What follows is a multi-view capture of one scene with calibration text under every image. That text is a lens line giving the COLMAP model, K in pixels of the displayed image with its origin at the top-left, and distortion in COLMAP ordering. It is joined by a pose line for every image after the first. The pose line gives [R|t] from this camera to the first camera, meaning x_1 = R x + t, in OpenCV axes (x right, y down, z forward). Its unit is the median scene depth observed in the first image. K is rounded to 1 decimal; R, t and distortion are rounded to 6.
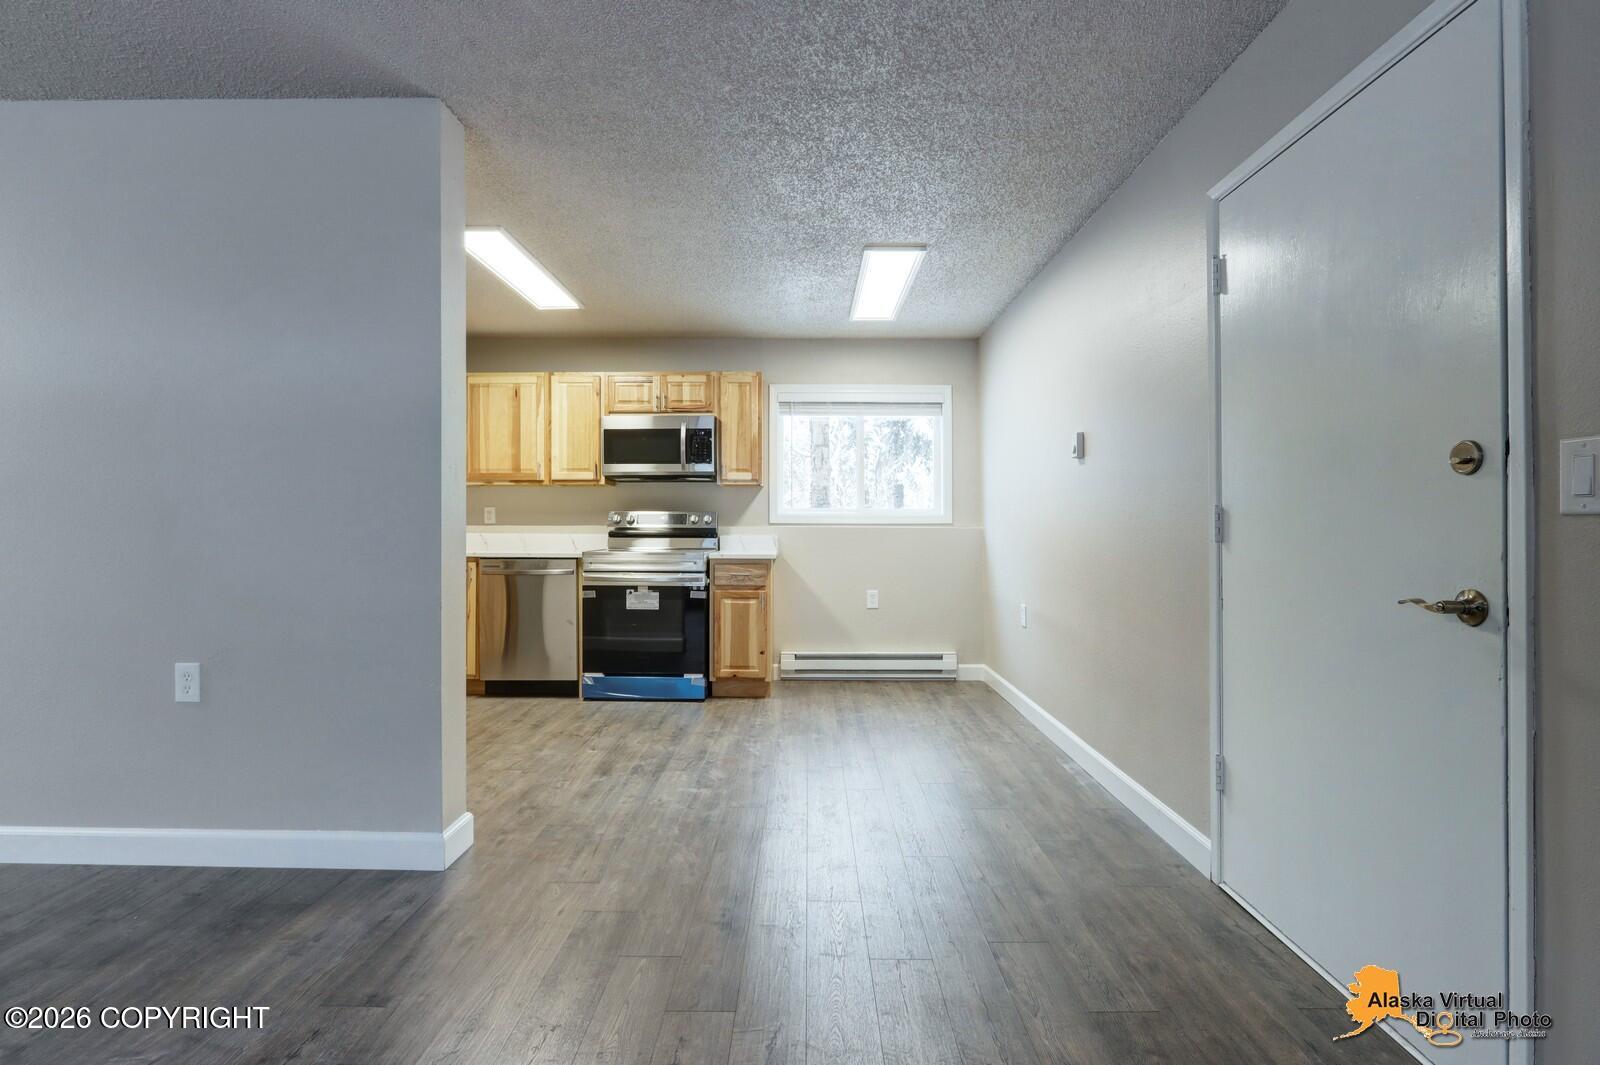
lens RADIAL K [[748.3, 0, 795.8], [0, 748.3, 516.6], [0, 0, 1]] dist [-0.016376, 0.001516]
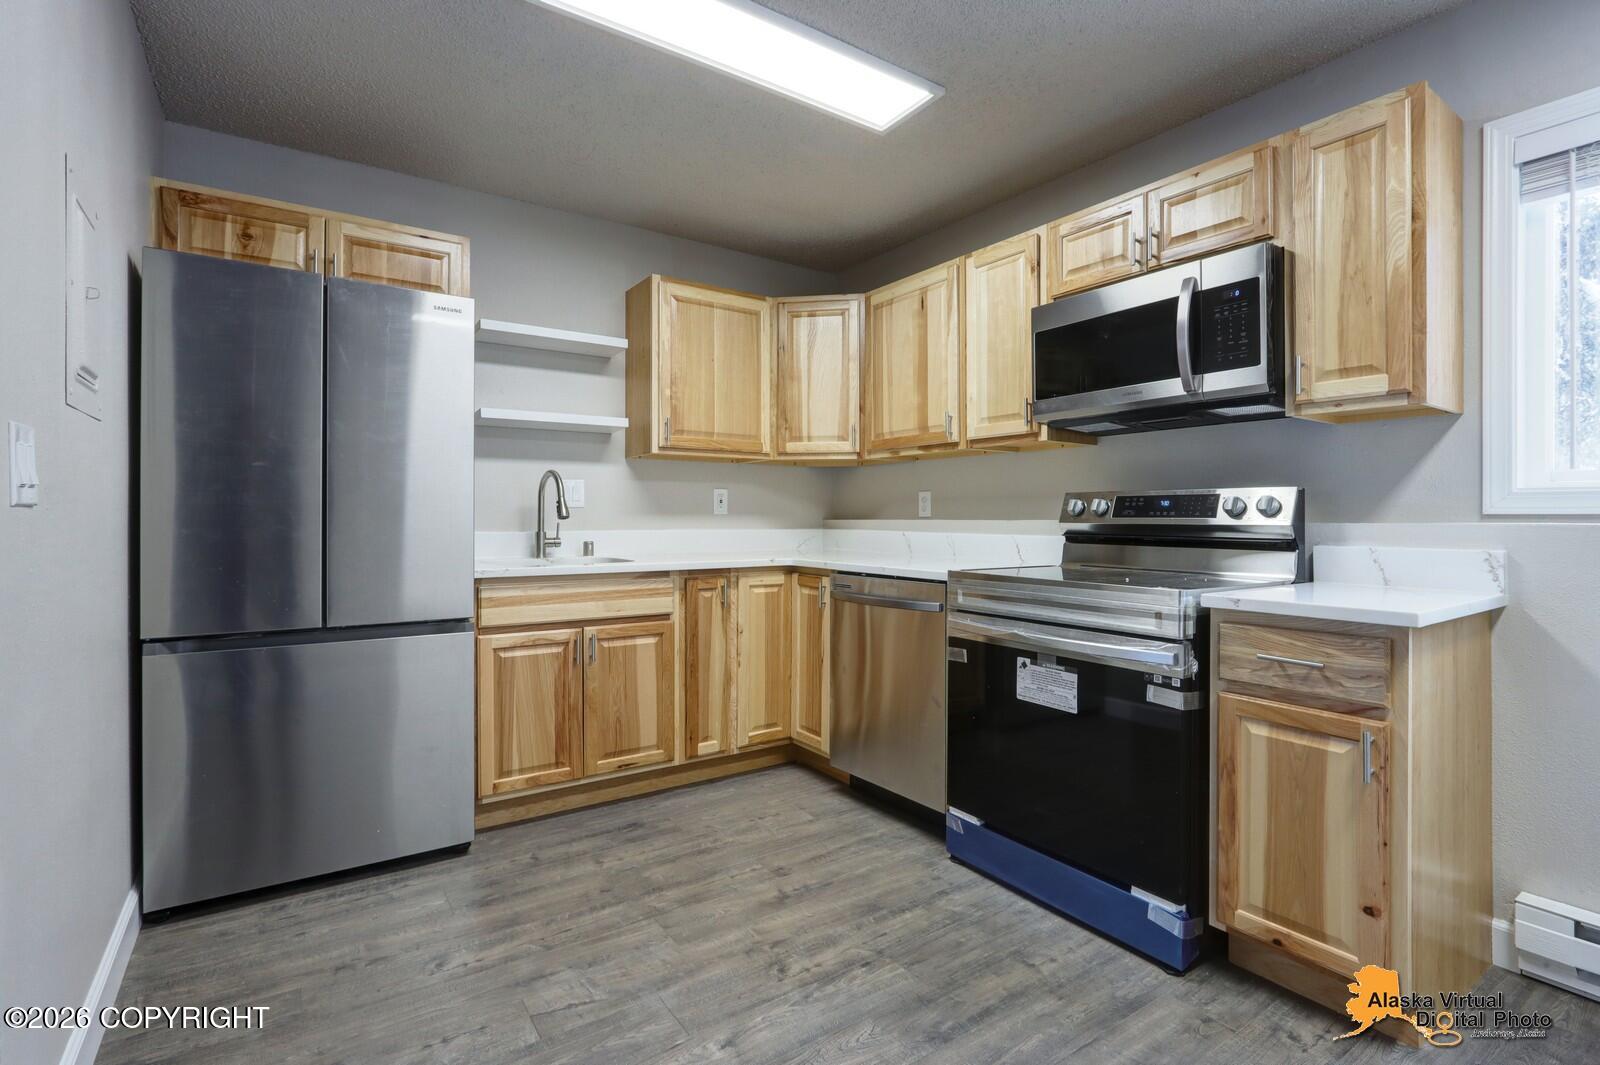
lens RADIAL K [[748.3, 0, 795.8], [0, 748.3, 516.6], [0, 0, 1]] dist [-0.016376, 0.001516]
pose [[0.569778, -0.001995, -0.821796, 0.076434], [0.006948, 0.999973, 0.002390, 0.007920], [0.821769, -0.007071, 0.569777, 0.613336]]
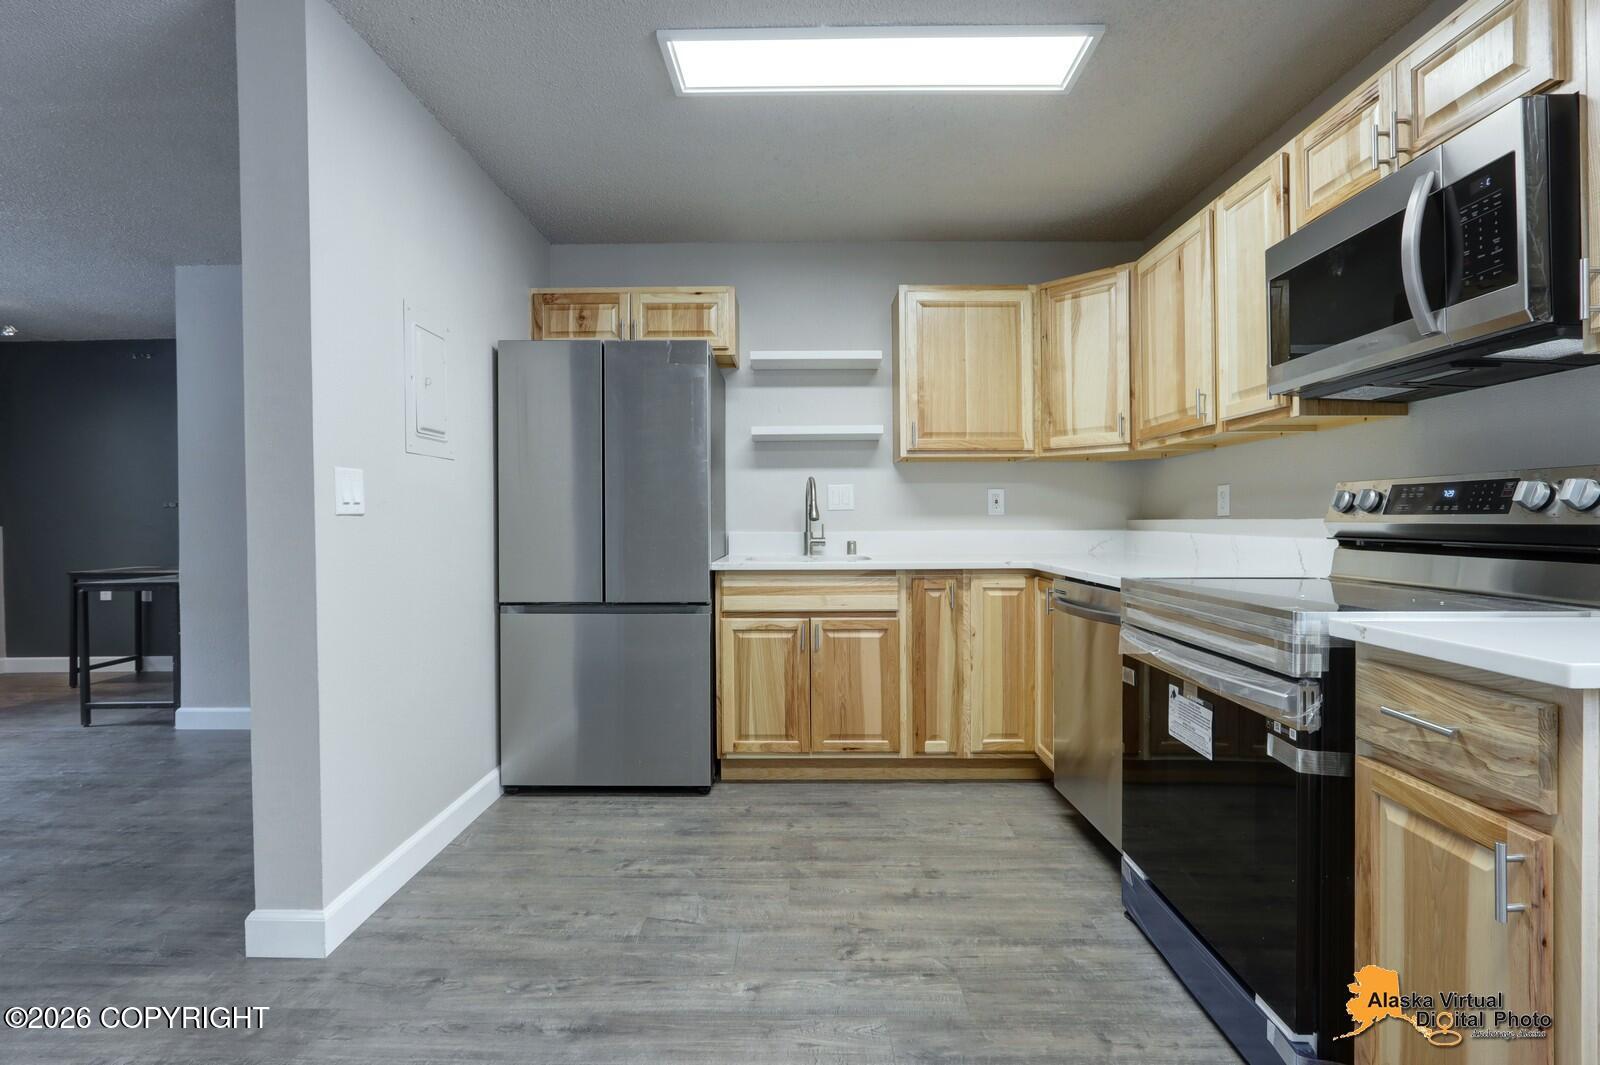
lens RADIAL K [[762.1, 0, 799.9], [0, 762.1, 515.0], [0, 0, 1]] dist [-0.011403, 0.001169]
pose [[-0.004166, -0.008031, -0.999959, 0.166127], [0.014479, 0.999862, -0.008091, 0.010303], [0.999886, -0.014512, -0.004049, 0.800295]]
